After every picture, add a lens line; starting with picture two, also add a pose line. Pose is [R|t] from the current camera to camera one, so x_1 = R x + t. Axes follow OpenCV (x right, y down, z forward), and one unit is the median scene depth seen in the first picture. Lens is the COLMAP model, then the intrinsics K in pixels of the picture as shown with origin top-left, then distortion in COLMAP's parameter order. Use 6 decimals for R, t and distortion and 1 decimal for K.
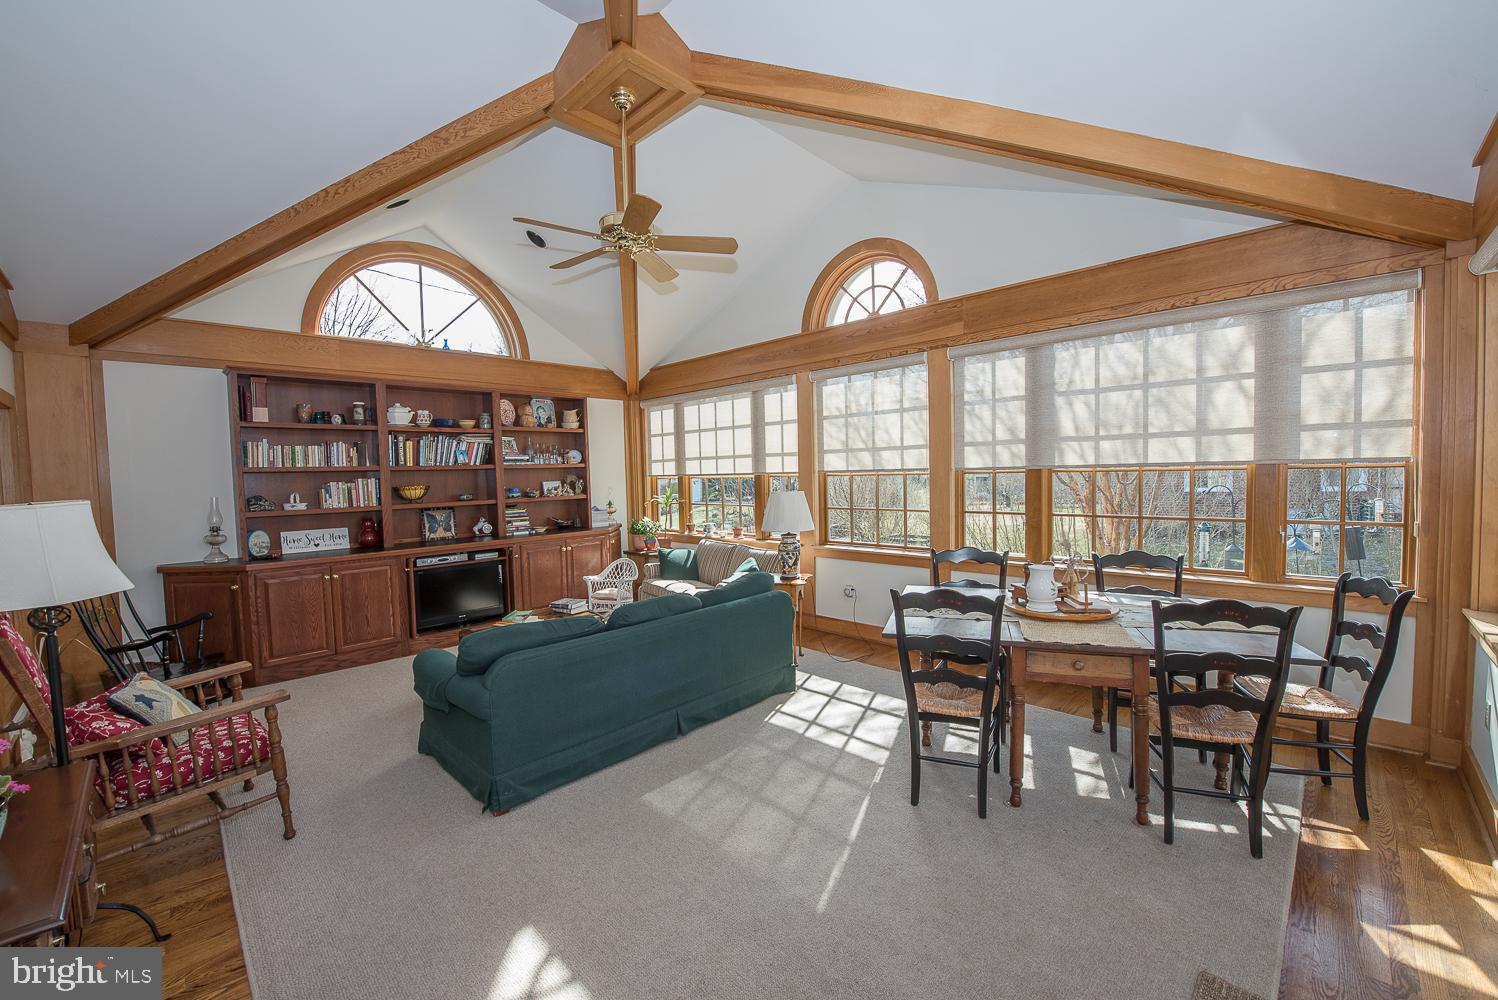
lens RADIAL K [[594.5, 0, 748.4], [0, 594.5, 494.4], [0, 0, 1]] dist [-0.017624, -0.002003]
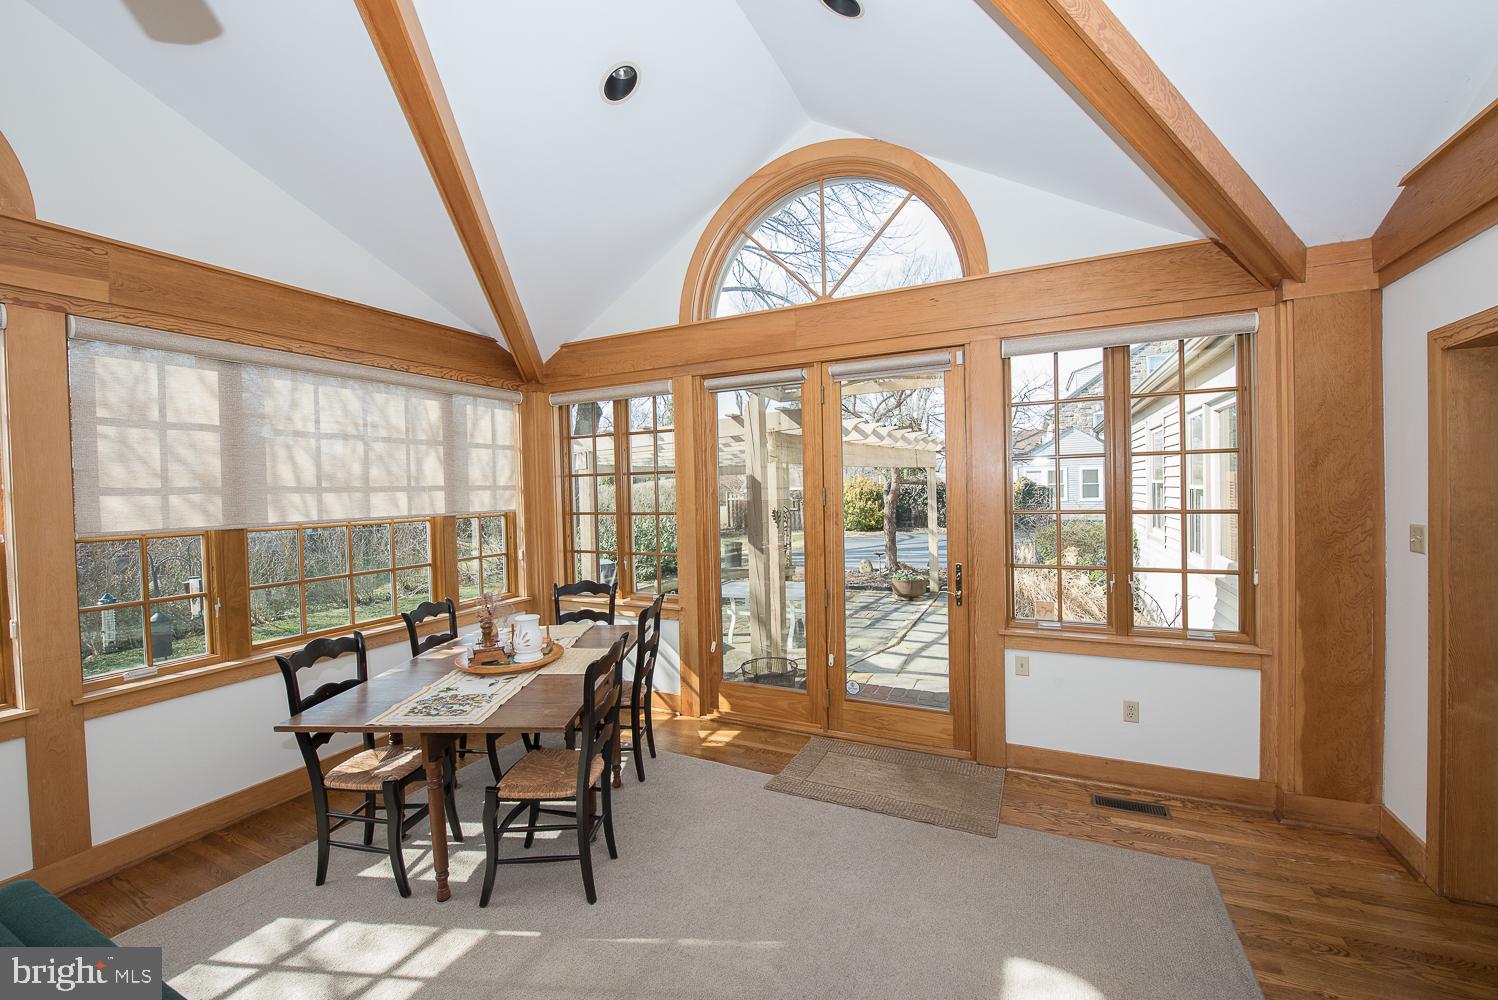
lens RADIAL K [[594.5, 0, 748.7], [0, 594.5, 502.7], [0, 0, 1]] dist [-0.017624, -0.002003]
pose [[-0.325526, 0.013728, 0.945433, -0.304402], [0.070123, 0.997492, 0.009660, -0.029010], [-0.942929, 0.069442, -0.325672, 0.485885]]
